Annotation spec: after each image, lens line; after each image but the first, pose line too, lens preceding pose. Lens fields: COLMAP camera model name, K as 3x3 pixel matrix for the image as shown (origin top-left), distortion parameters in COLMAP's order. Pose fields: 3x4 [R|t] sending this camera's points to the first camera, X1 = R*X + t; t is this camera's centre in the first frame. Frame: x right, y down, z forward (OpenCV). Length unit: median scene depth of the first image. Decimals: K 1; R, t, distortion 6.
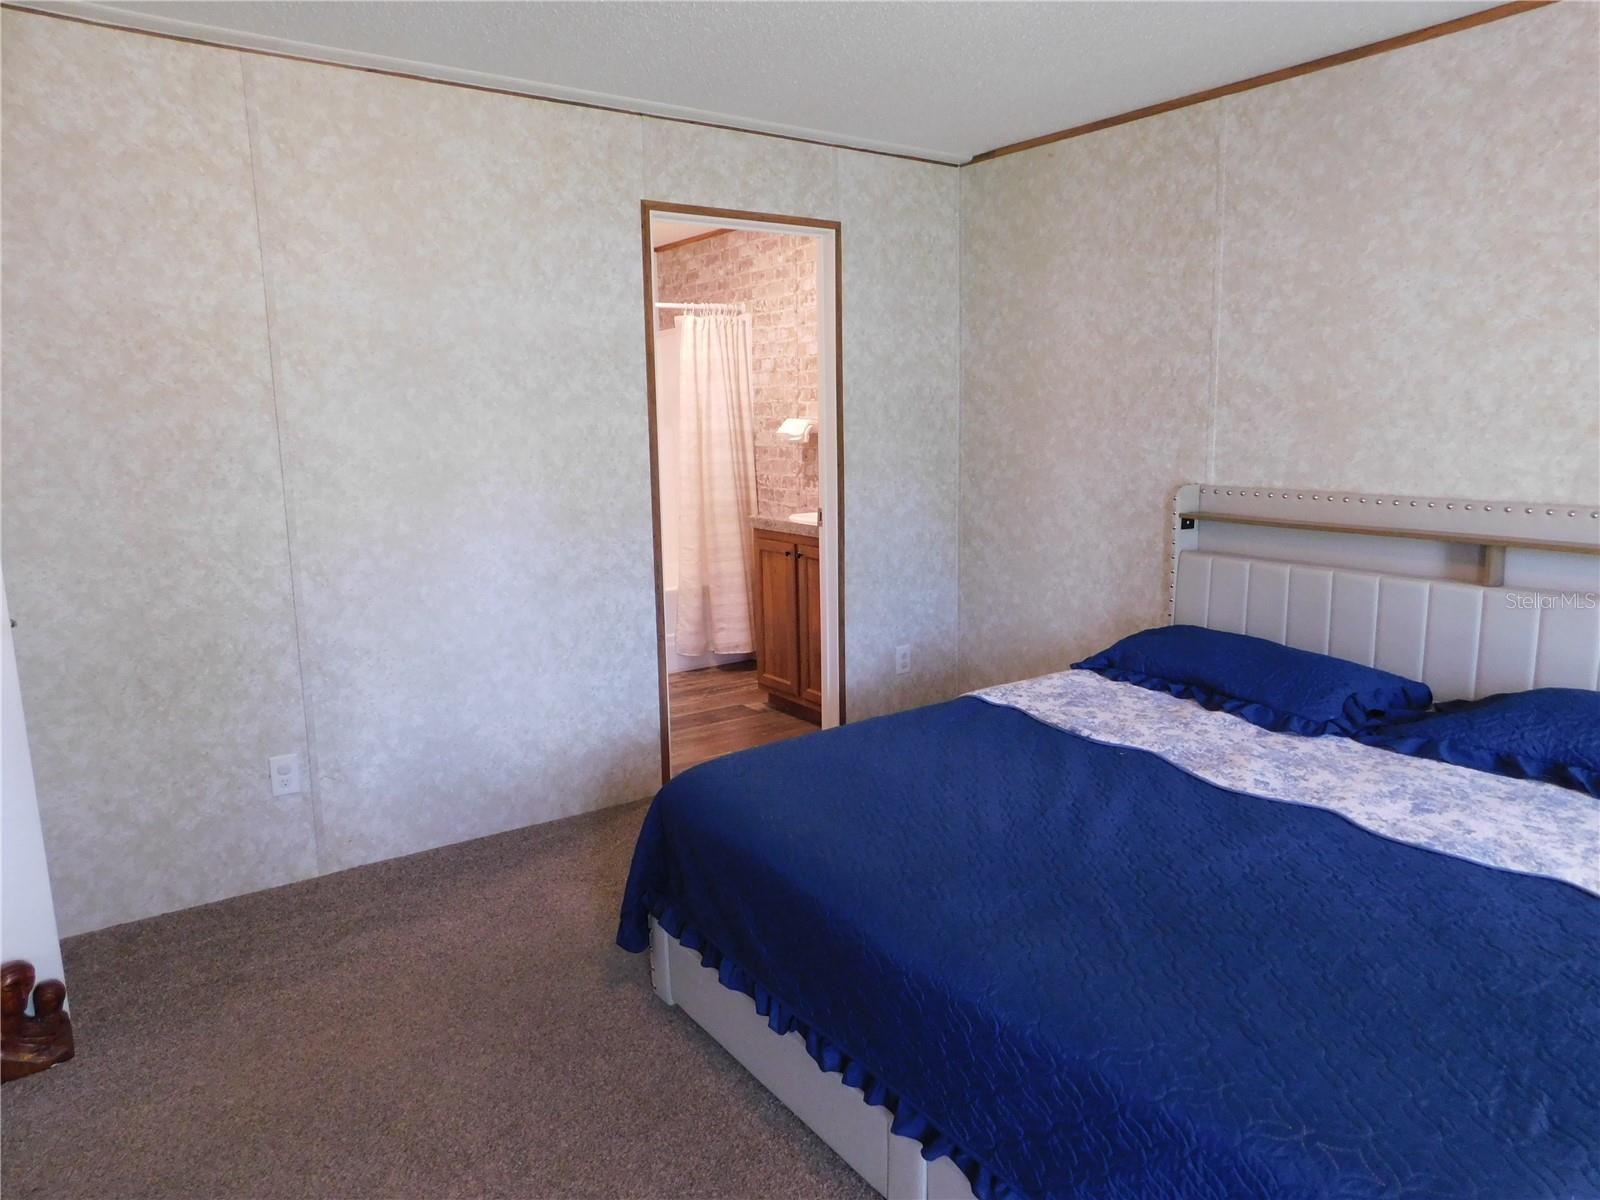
lens RADIAL K [[1052.5, 0, 795.7], [0, 1052.5, 594.9], [0, 0, 1]] dist [-0.059717, 0.044923]
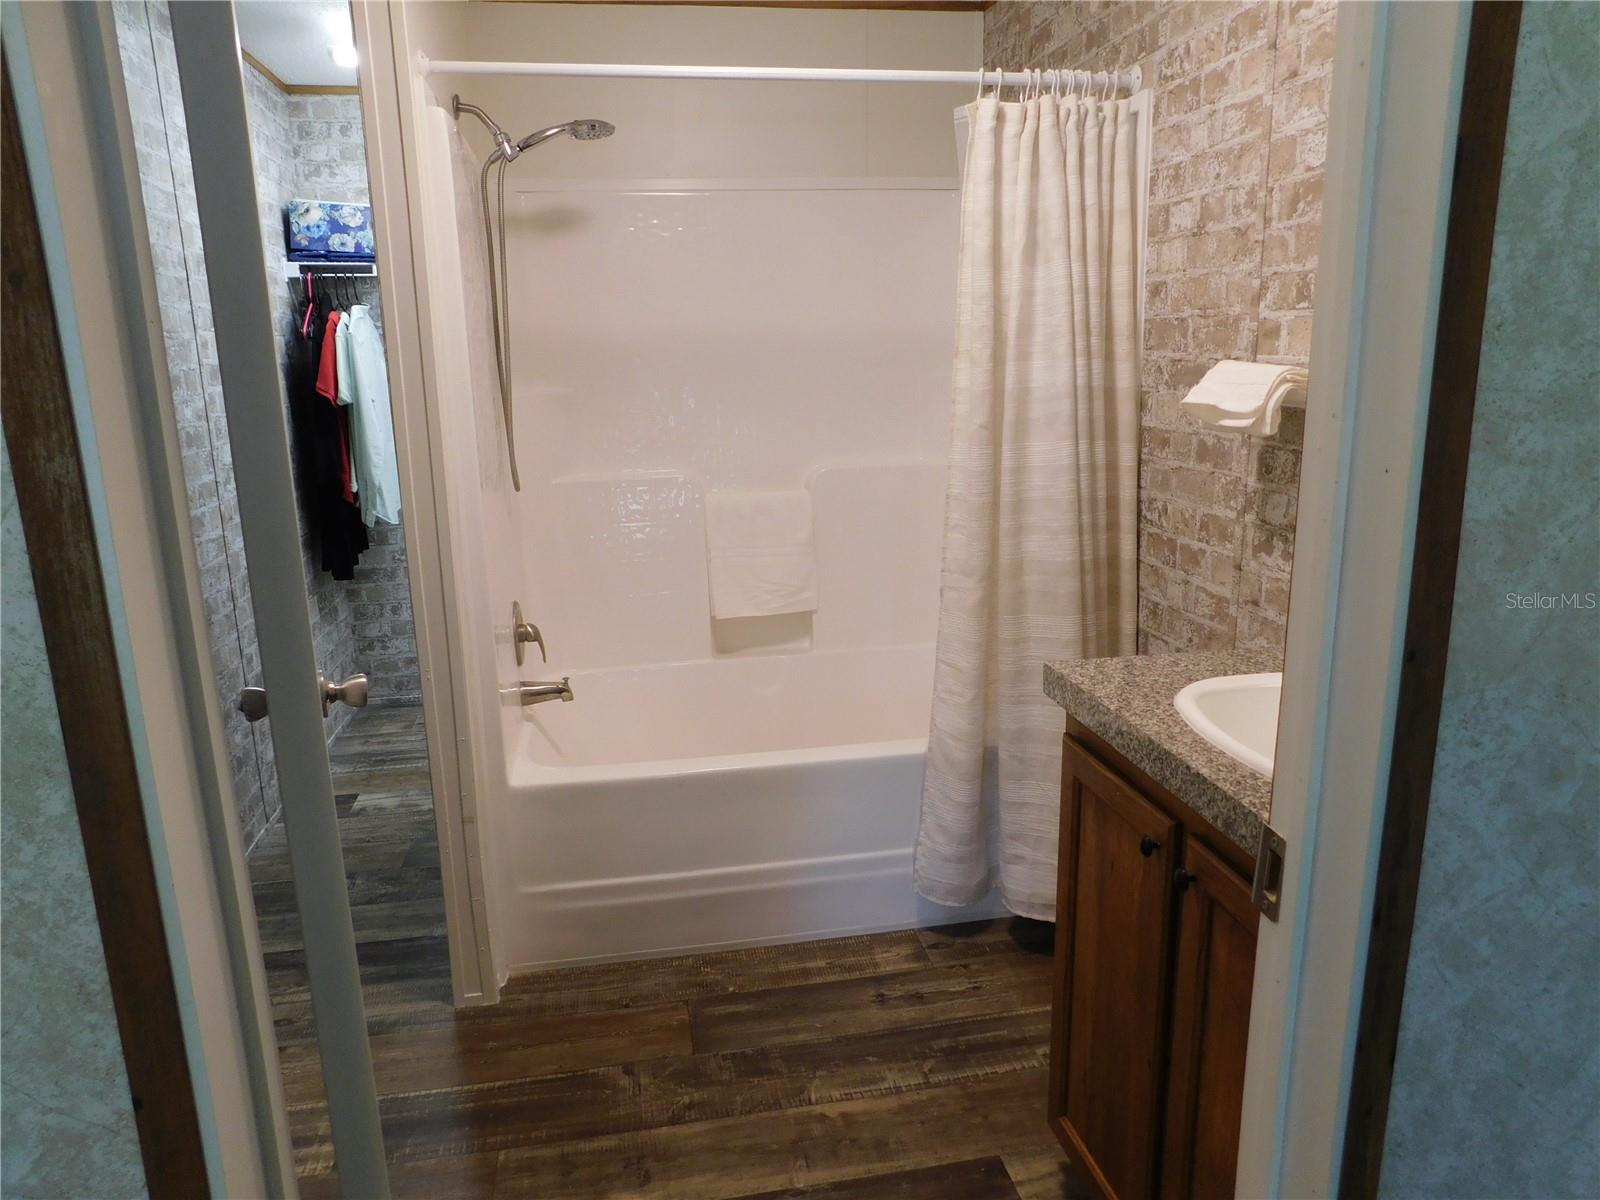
lens RADIAL K [[1052.5, 0, 807.1], [0, 1052.5, 592.0], [0, 0, 1]] dist [-0.059717, 0.044923]
pose [[0.910264, 0.089805, -0.404172, 0.013902], [-0.065004, 0.995085, 0.074703, -0.106622], [0.408894, -0.041726, 0.911628, 0.615079]]
